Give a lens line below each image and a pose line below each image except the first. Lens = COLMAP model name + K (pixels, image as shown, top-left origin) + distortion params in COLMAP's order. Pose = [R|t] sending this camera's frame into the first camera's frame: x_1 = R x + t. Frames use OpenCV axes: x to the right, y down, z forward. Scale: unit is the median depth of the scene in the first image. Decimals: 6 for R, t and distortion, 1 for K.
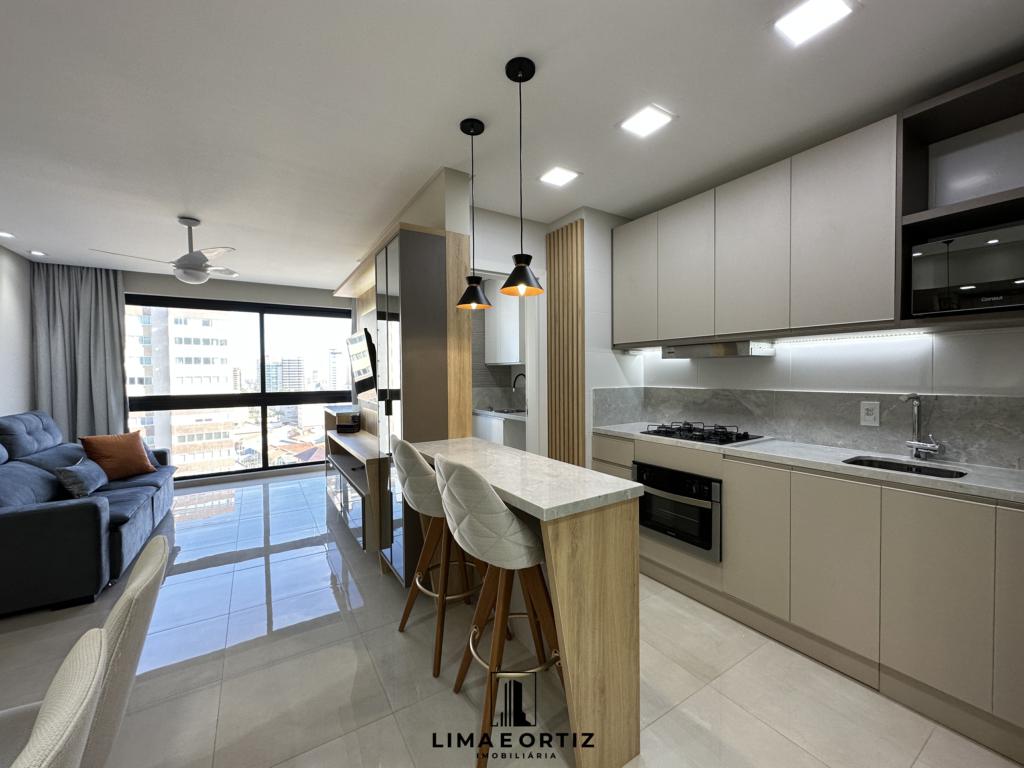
lens RADIAL K [[406.8, 0, 509.6], [0, 406.8, 375.2], [0, 0, 1]] dist [-0.005038, 0.001048]
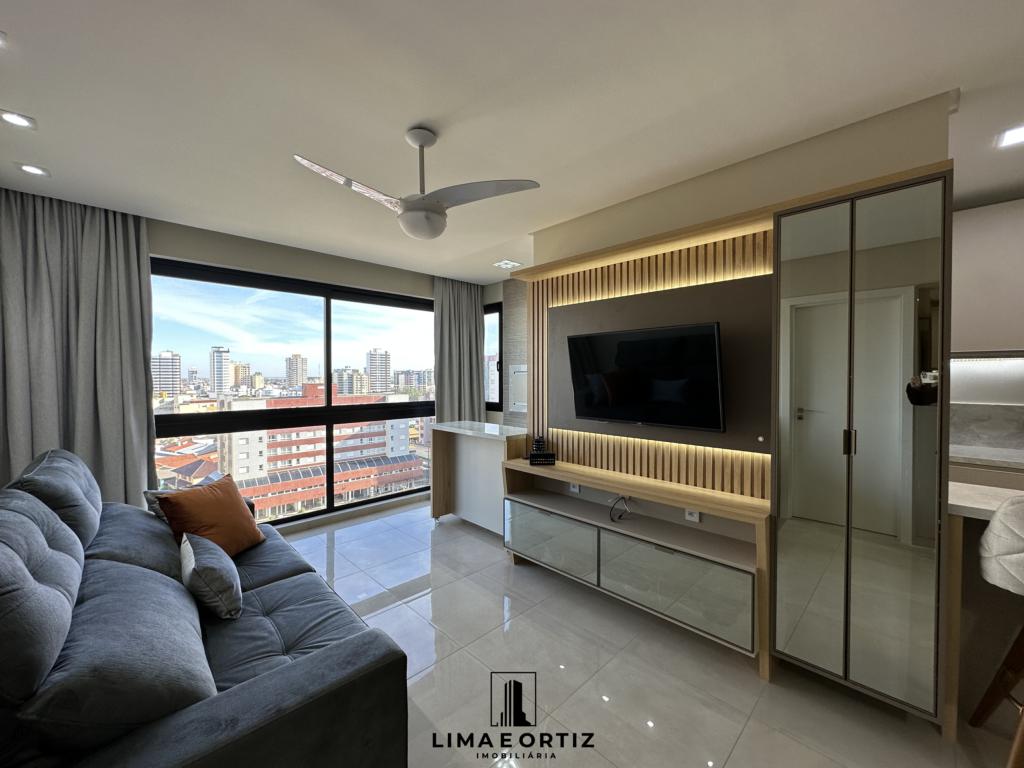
lens RADIAL K [[406.8, 0, 510.8], [0, 406.8, 378.7], [0, 0, 1]] dist [-0.005038, 0.001048]
pose [[0.976348, 0.007509, 0.216075, -0.895713], [-0.007659, 0.999971, -0.000142, -0.018823], [-0.216070, -0.001516, 0.976377, 0.429830]]
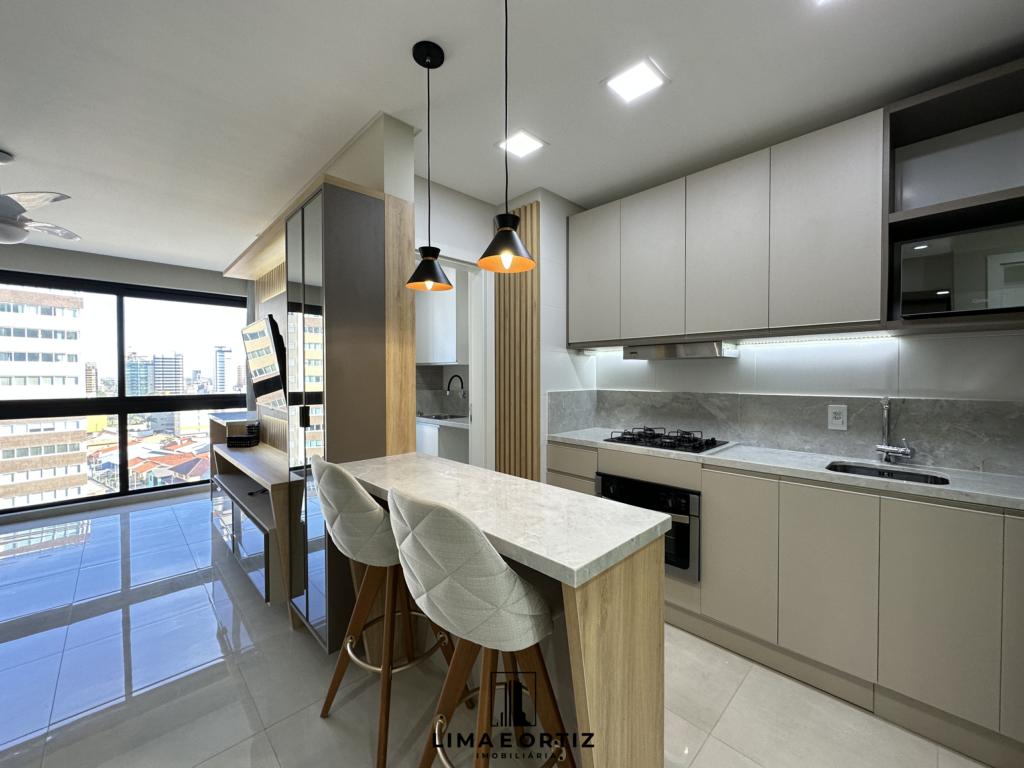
lens RADIAL K [[406.8, 0, 509.0], [0, 406.8, 377.3], [0, 0, 1]] dist [-0.005038, 0.001048]
pose [[0.978282, 0.006193, 0.207184, -0.072612], [-0.006087, 0.999981, -0.001148, 0.003016], [-0.207187, -0.000138, 0.978301, 0.155257]]
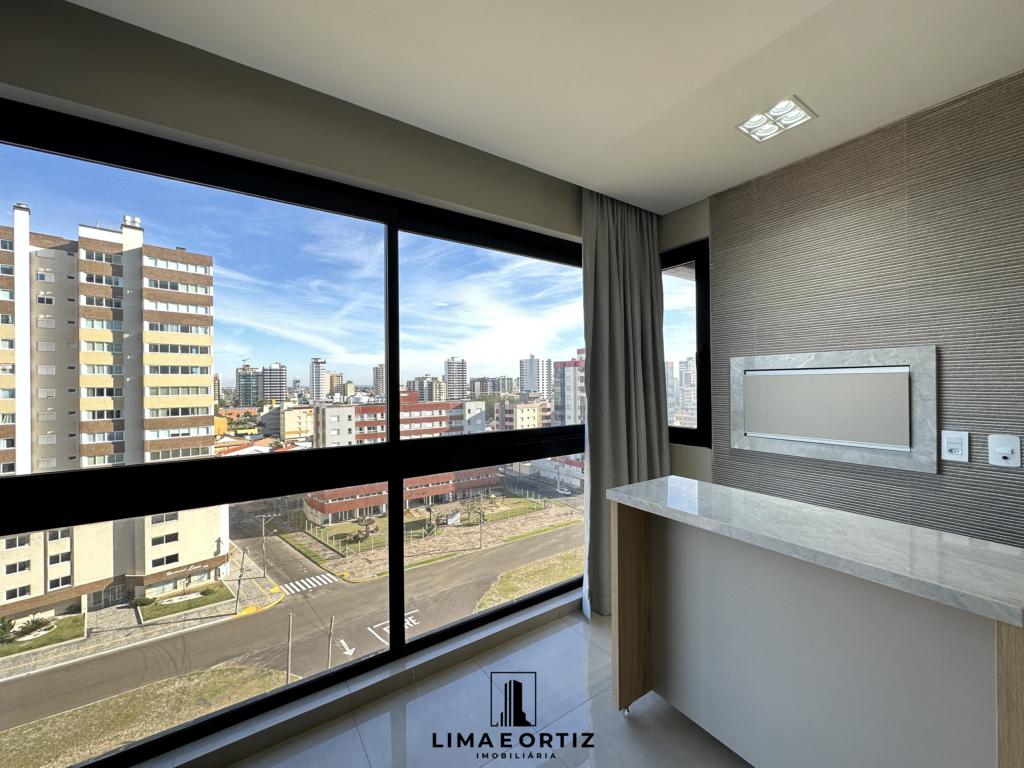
lens RADIAL K [[406.8, 0, 511.1], [0, 406.8, 376.2], [0, 0, 1]] dist [-0.005038, 0.001048]
pose [[0.999237, 0.000155, 0.039054, -1.036942], [0.000691, 0.999765, -0.021655, -0.018012], [-0.039048, 0.021665, 0.999002, 1.261262]]
